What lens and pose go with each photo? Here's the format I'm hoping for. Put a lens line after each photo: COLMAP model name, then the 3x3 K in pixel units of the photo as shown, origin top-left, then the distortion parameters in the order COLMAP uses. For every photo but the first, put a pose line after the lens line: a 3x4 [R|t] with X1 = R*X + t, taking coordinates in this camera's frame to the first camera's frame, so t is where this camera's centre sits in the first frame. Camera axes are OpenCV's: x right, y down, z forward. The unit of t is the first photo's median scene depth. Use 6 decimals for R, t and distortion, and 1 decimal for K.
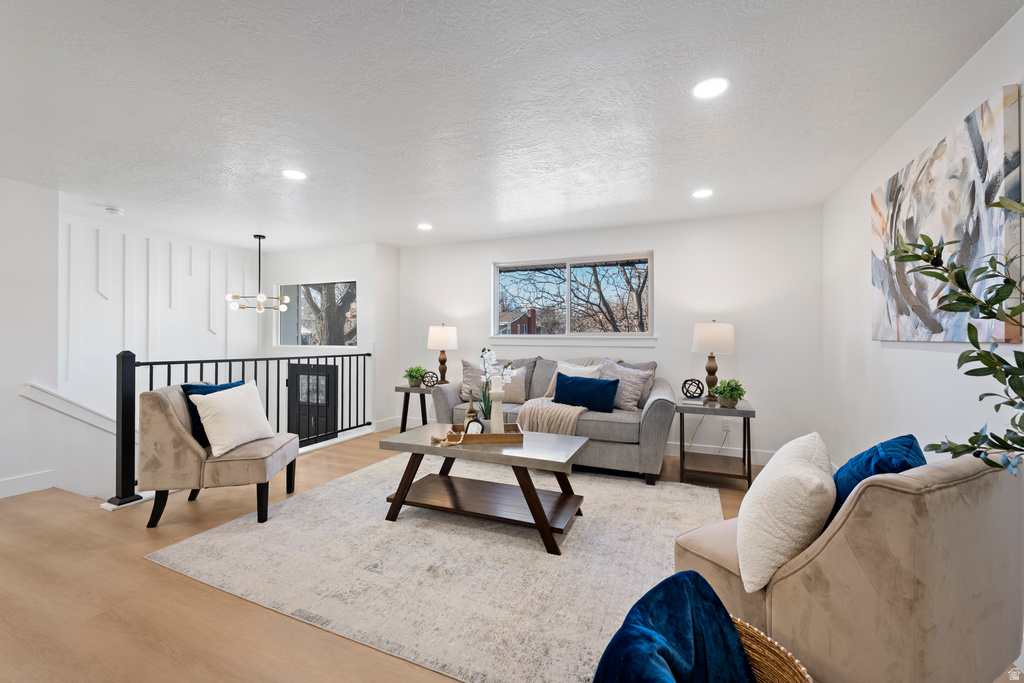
lens RADIAL K [[420.7, 0, 514.9], [0, 420.7, 329.5], [0, 0, 1]] dist [-0.000216, -0.000024]
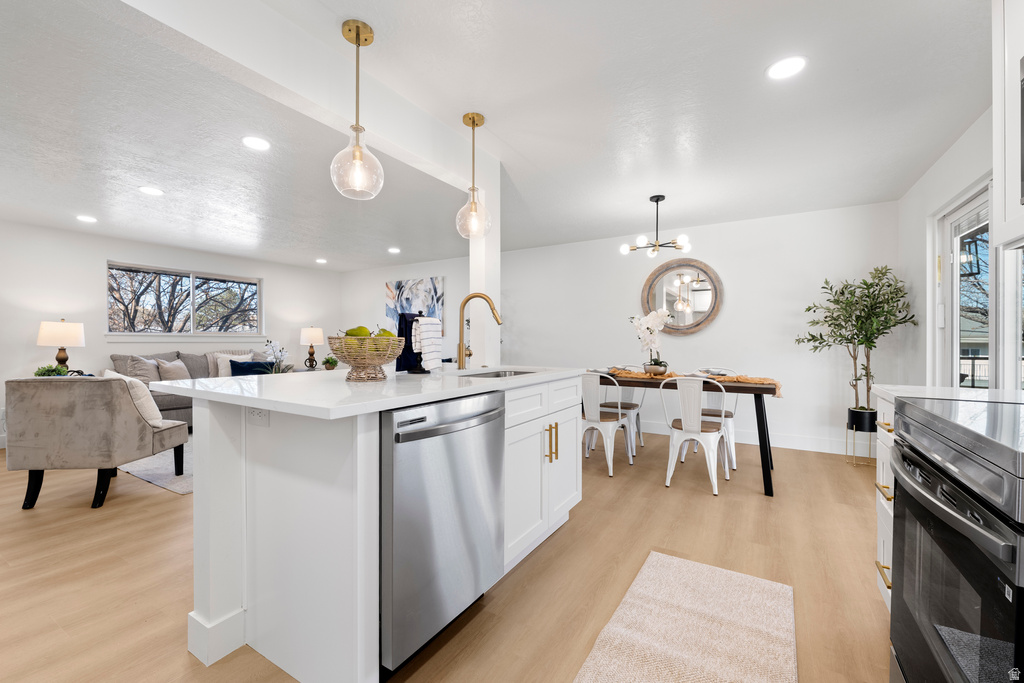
lens RADIAL K [[423.1, 0, 505.9], [0, 423.1, 343.3], [0, 0, 1]] dist [0.002005, 0.000222]
pose [[0.146816, -0.005639, 0.989148, -1.998154], [-0.012338, 0.999896, 0.007532, 0.042607], [-0.989087, -0.013310, 0.146732, -0.189117]]
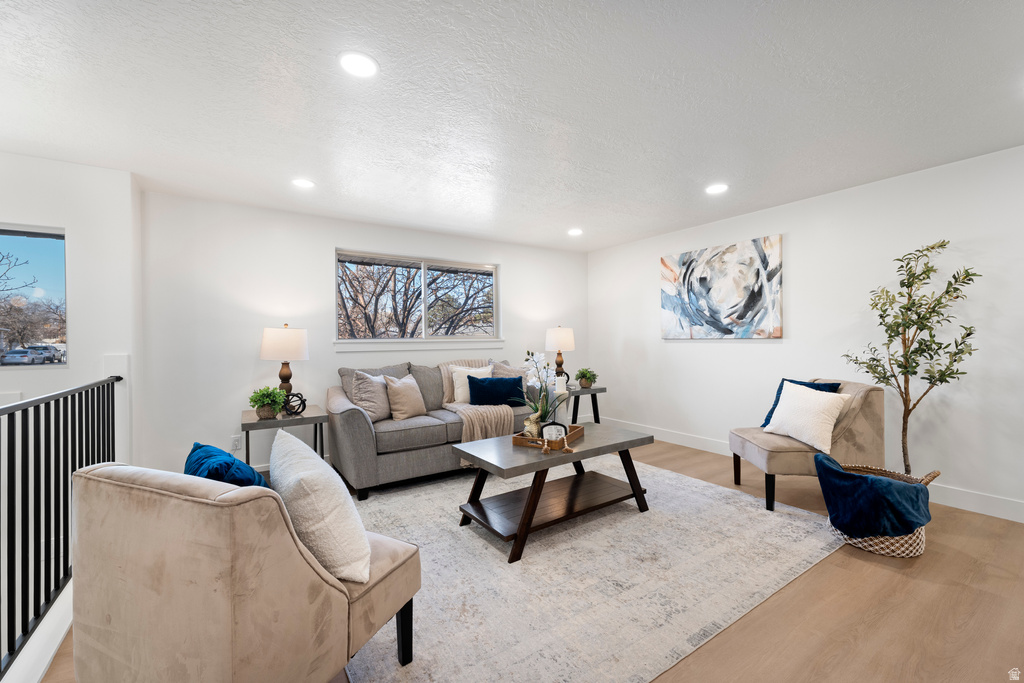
lens RADIAL K [[415.2, 0, 509.7], [0, 415.2, 337.3], [0, 0, 1]] dist [0.001251, 0.000094]
pose [[0.546701, -0.005218, 0.837312, -1.157500], [-0.000293, 0.999979, 0.006423, 0.007910], [-0.837328, -0.003757, 0.546688, 0.660008]]
